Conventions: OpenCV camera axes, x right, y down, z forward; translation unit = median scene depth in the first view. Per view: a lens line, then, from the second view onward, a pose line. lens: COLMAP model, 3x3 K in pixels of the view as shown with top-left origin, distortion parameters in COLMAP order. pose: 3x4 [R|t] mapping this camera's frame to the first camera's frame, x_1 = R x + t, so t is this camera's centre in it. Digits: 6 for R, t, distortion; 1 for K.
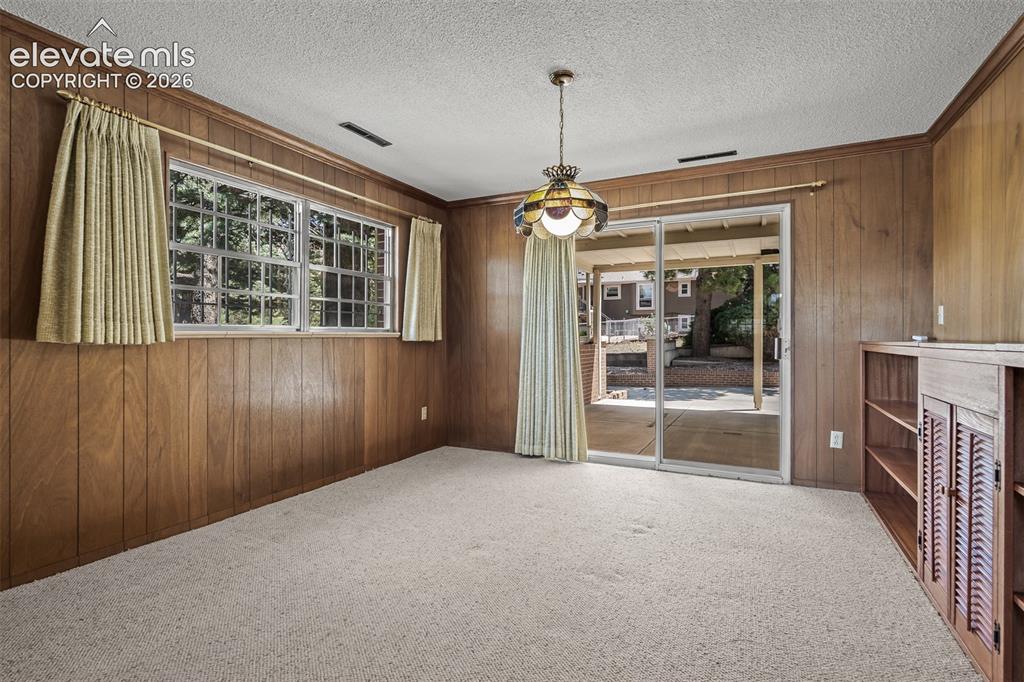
lens RADIAL K [[496.0, 0, 510.5], [0, 496.0, 339.2], [0, 0, 1]] dist [-0.006587, 0.000349]
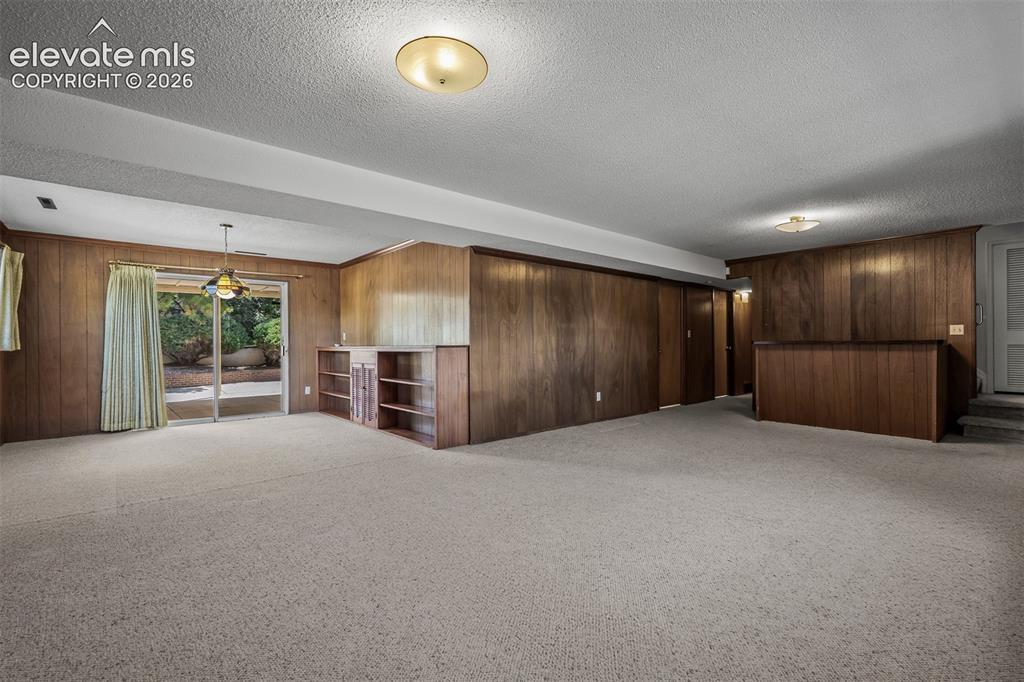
lens RADIAL K [[459.4, 0, 503.8], [0, 459.4, 342.6], [0, 0, 1]] dist [-0.005239, 0.002453]
pose [[0.393492, -0.001232, 0.919327, -0.737979], [0.010561, 0.999939, -0.003180, 0.000549], [-0.919267, 0.010961, 0.393481, -0.524894]]
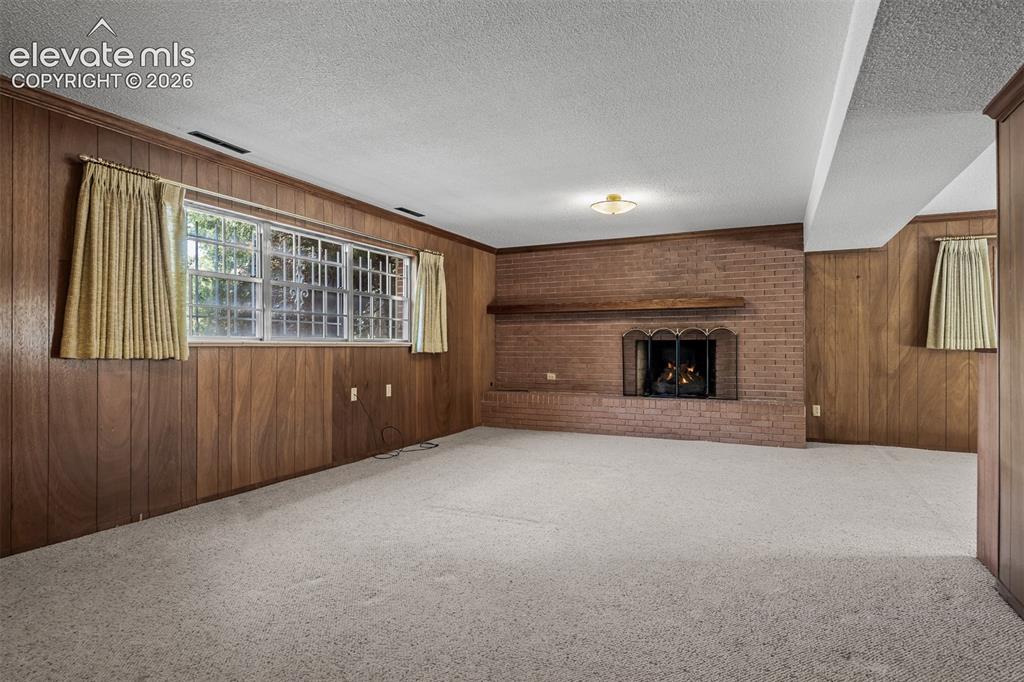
lens RADIAL K [[546.7, 0, 515.7], [0, 546.7, 344.6], [0, 0, 1]] dist [-0.000928, -0.000653]
pose [[0.032906, -0.003054, -0.999454, 0.781189], [-0.008694, 0.999957, -0.003342, 0.006954], [0.999421, 0.008799, 0.032878, -0.519210]]
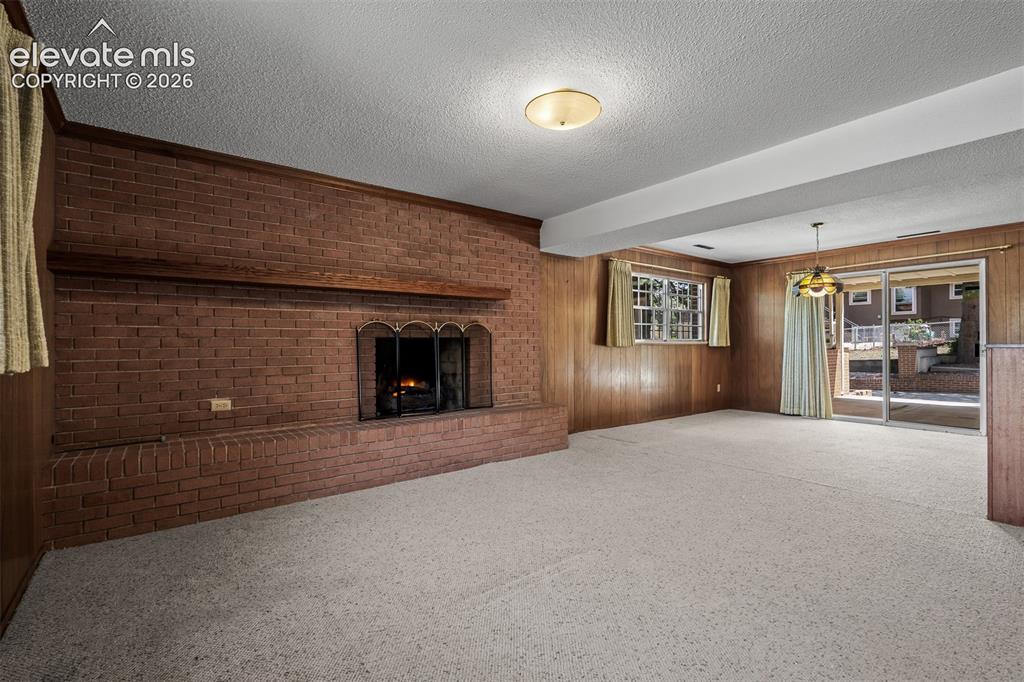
lens RADIAL K [[459.4, 0, 513.5], [0, 459.4, 343.9], [0, 0, 1]] dist [-0.005239, 0.002453]
pose [[0.901350, -0.004310, -0.433070, -0.135397], [0.001432, 0.999975, -0.006972, 0.005411], [0.433089, 0.005664, 0.901334, -0.817851]]
